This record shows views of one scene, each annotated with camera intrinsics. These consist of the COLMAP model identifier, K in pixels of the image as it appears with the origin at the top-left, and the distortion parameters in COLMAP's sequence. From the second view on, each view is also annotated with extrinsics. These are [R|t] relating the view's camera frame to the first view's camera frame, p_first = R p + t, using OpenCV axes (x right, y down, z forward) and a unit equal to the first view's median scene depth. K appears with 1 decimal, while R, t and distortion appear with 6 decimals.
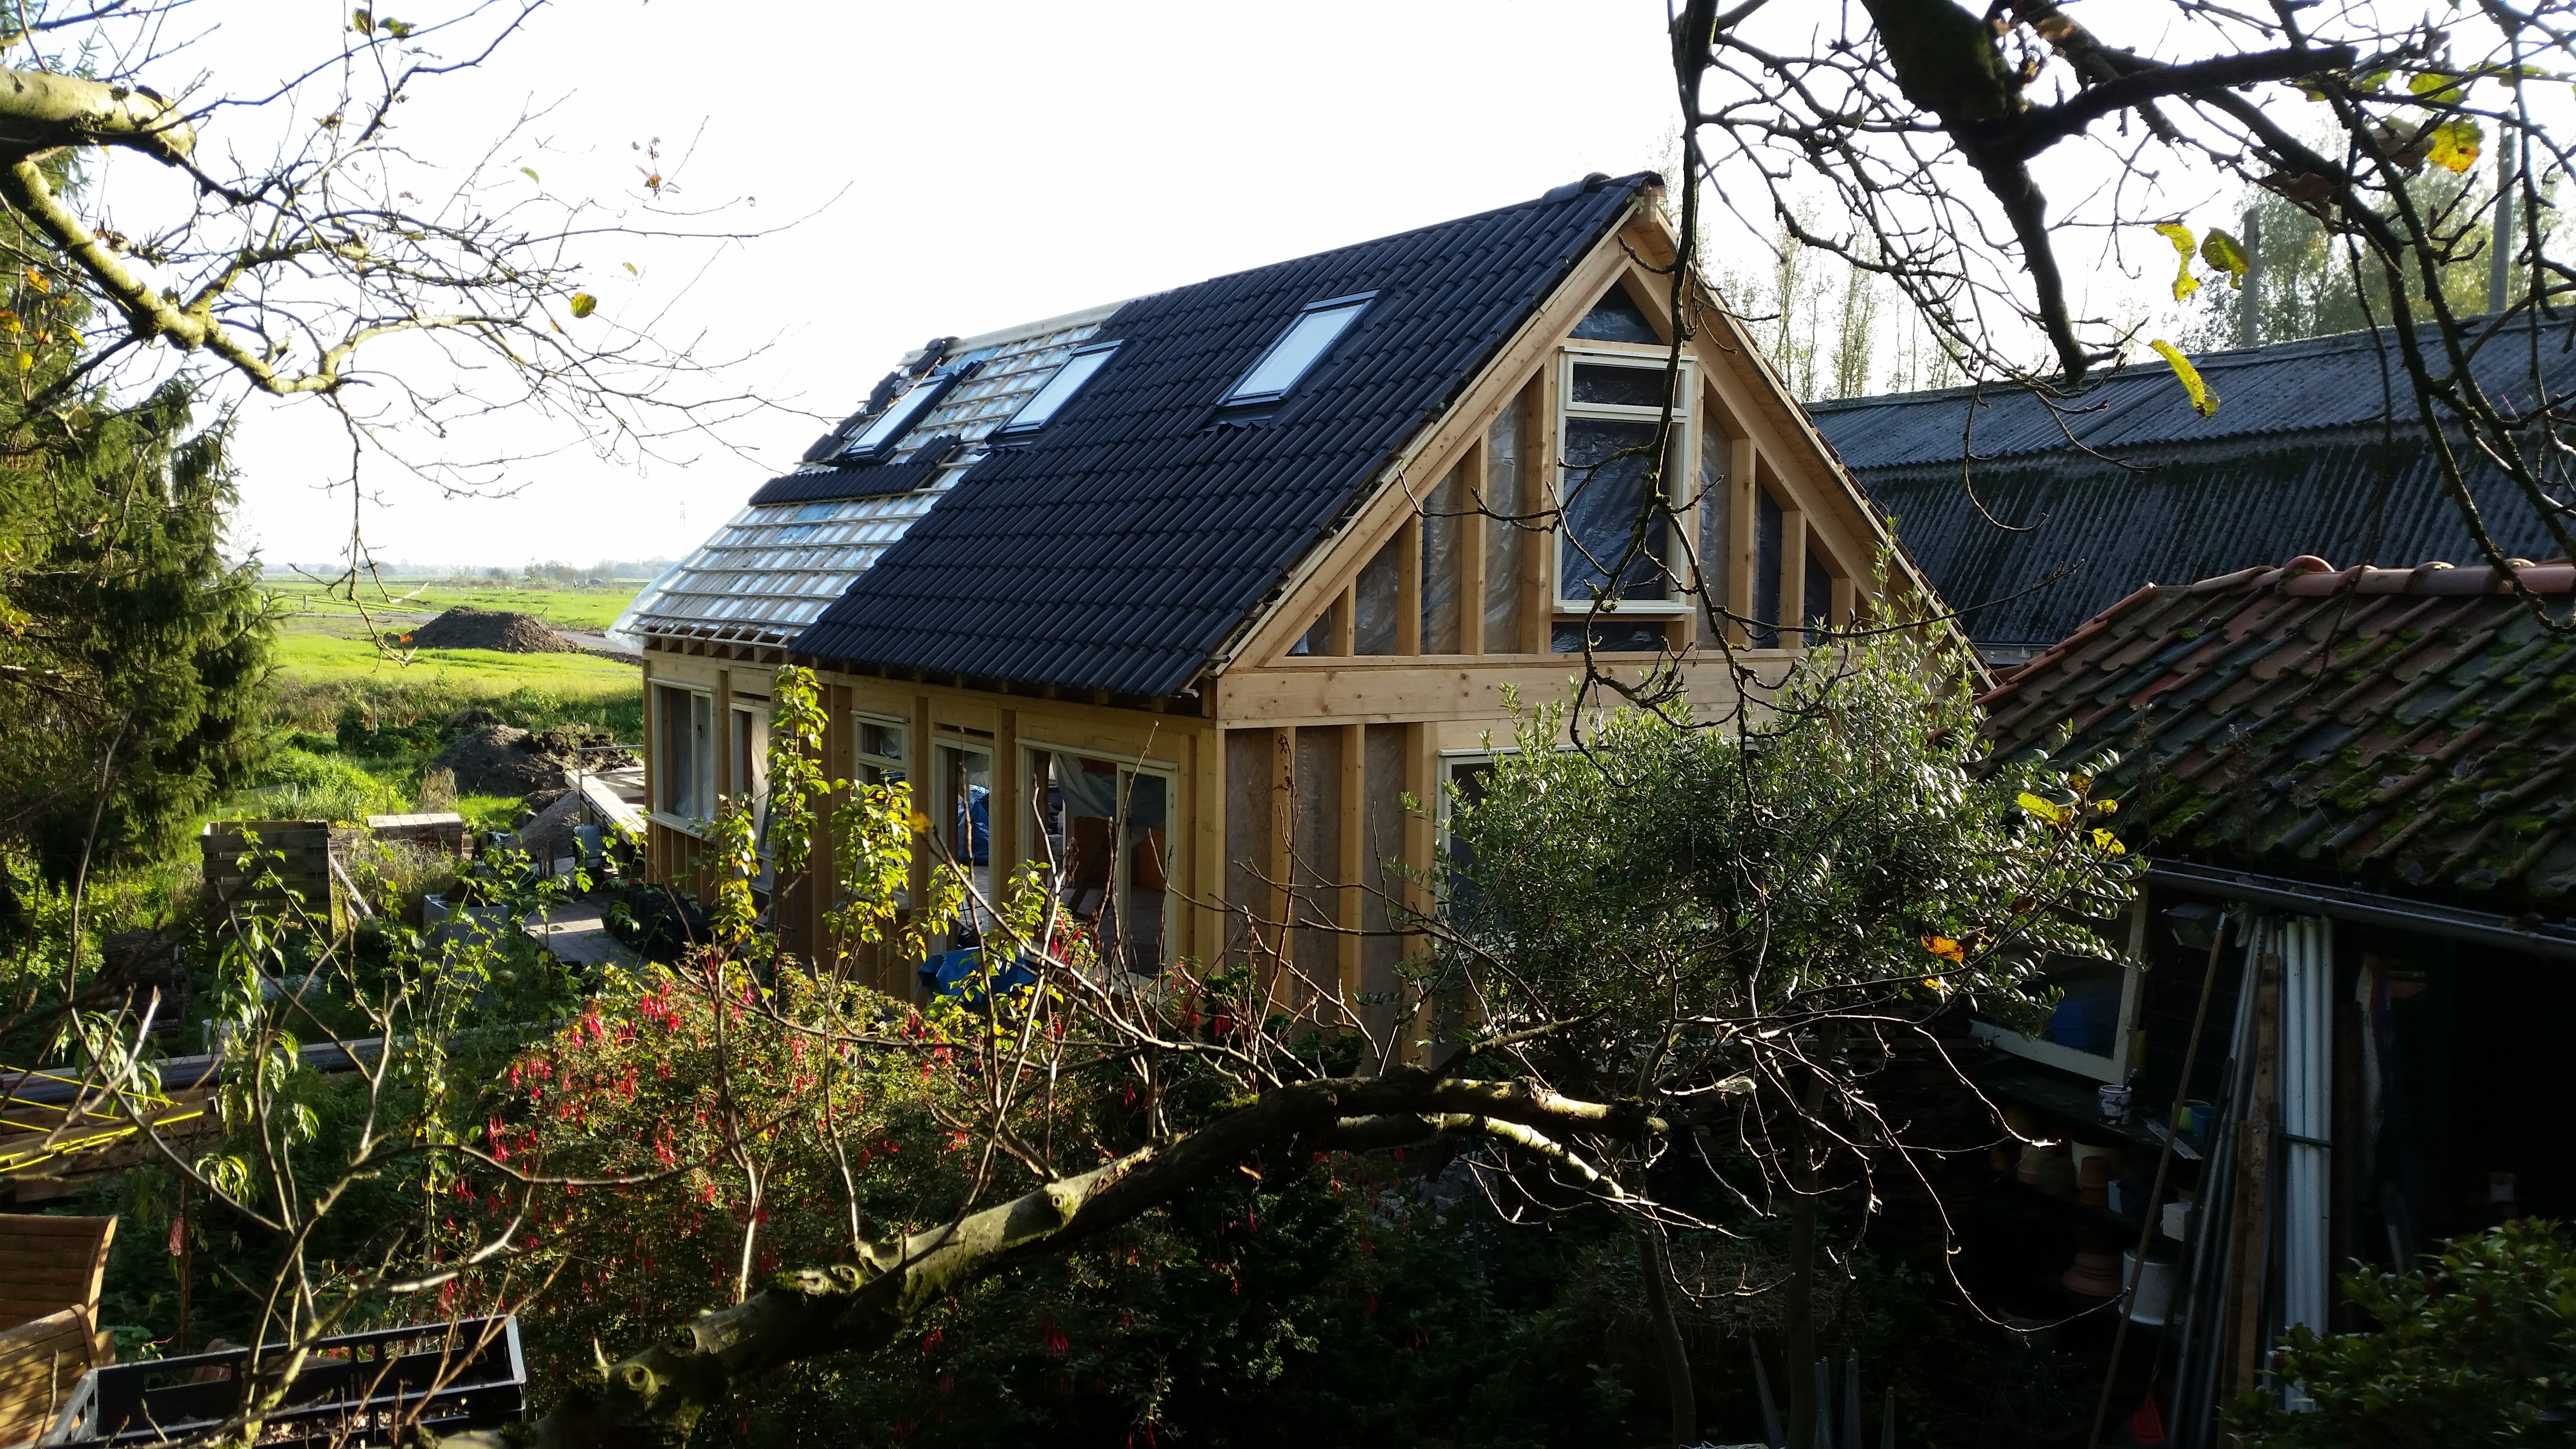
lens RADIAL K [[2120.8, 0, 1288.0], [0, 2120.8, 724.5], [0, 0, 1]] dist [0.074728, -0.186377]
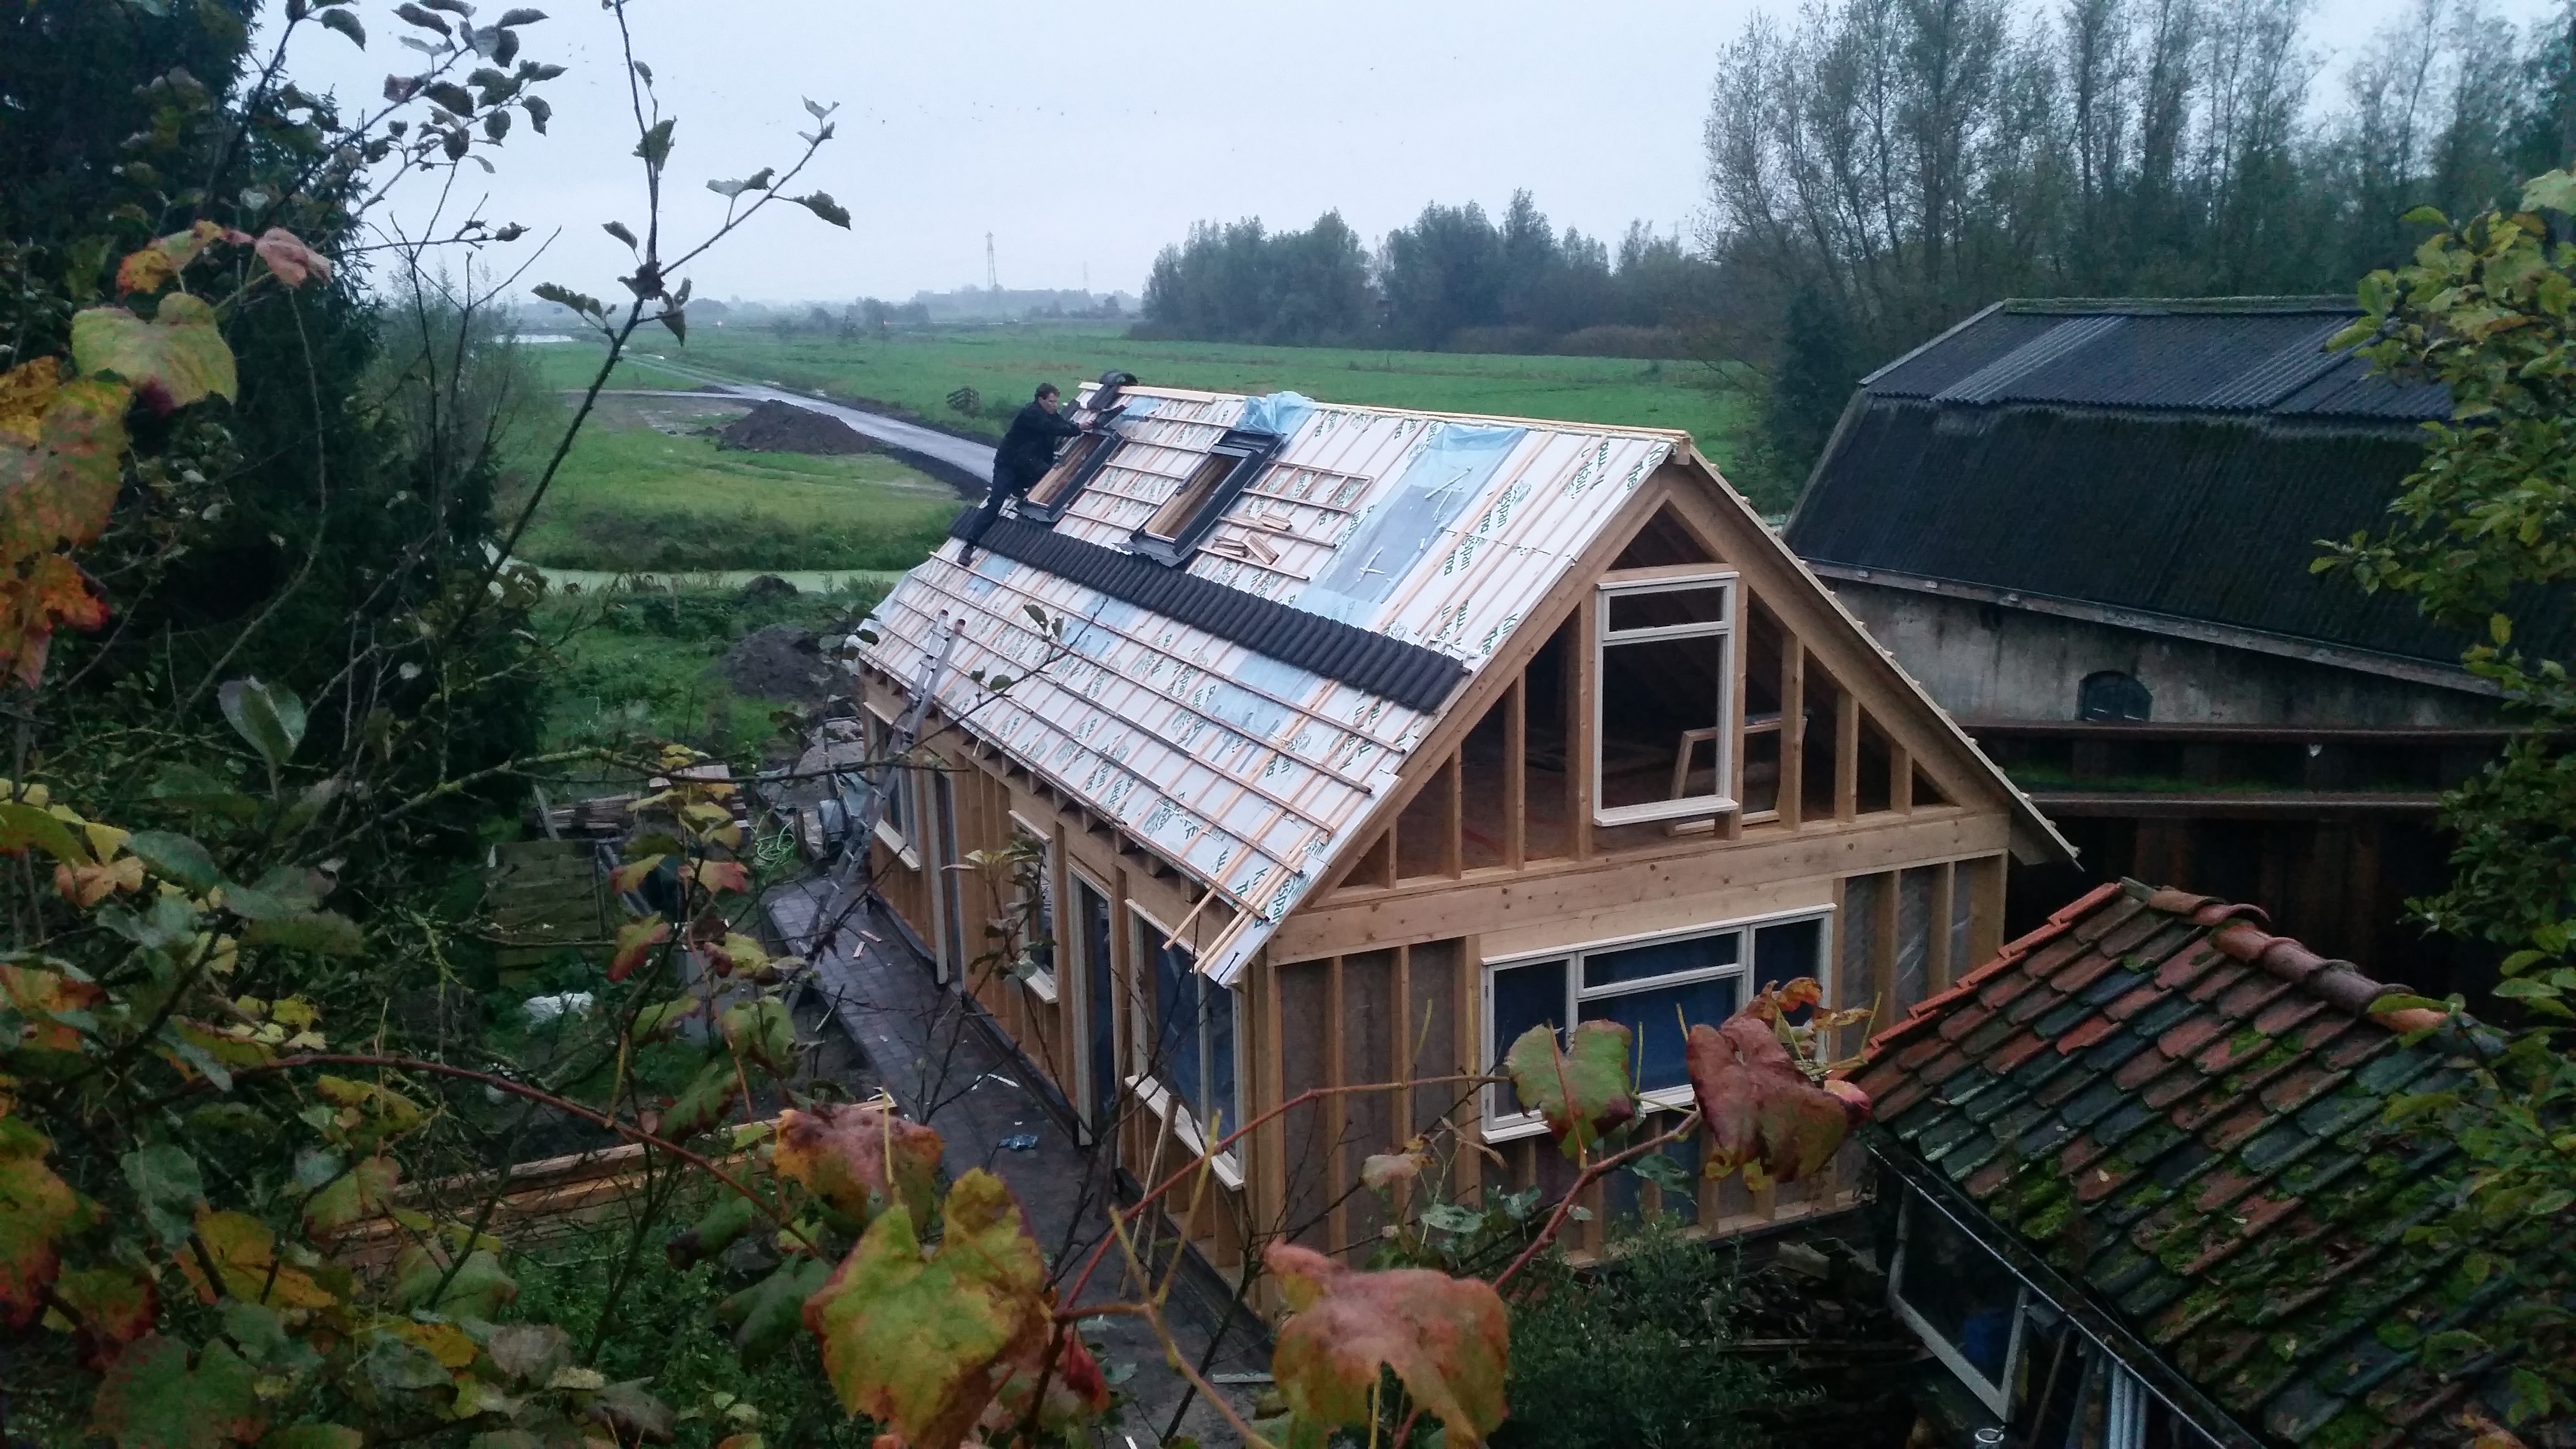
lens RADIAL K [[2128.3, 0, 1288.0], [0, 2128.3, 724.5], [0, 0, 1]] dist [0.087420, -0.263845]
pose [[0.989022, 0.001482, -0.147760, 0.134431], [0.018707, 0.990649, 0.135147, -0.258701], [0.146578, -0.136428, 0.979746, -0.078806]]
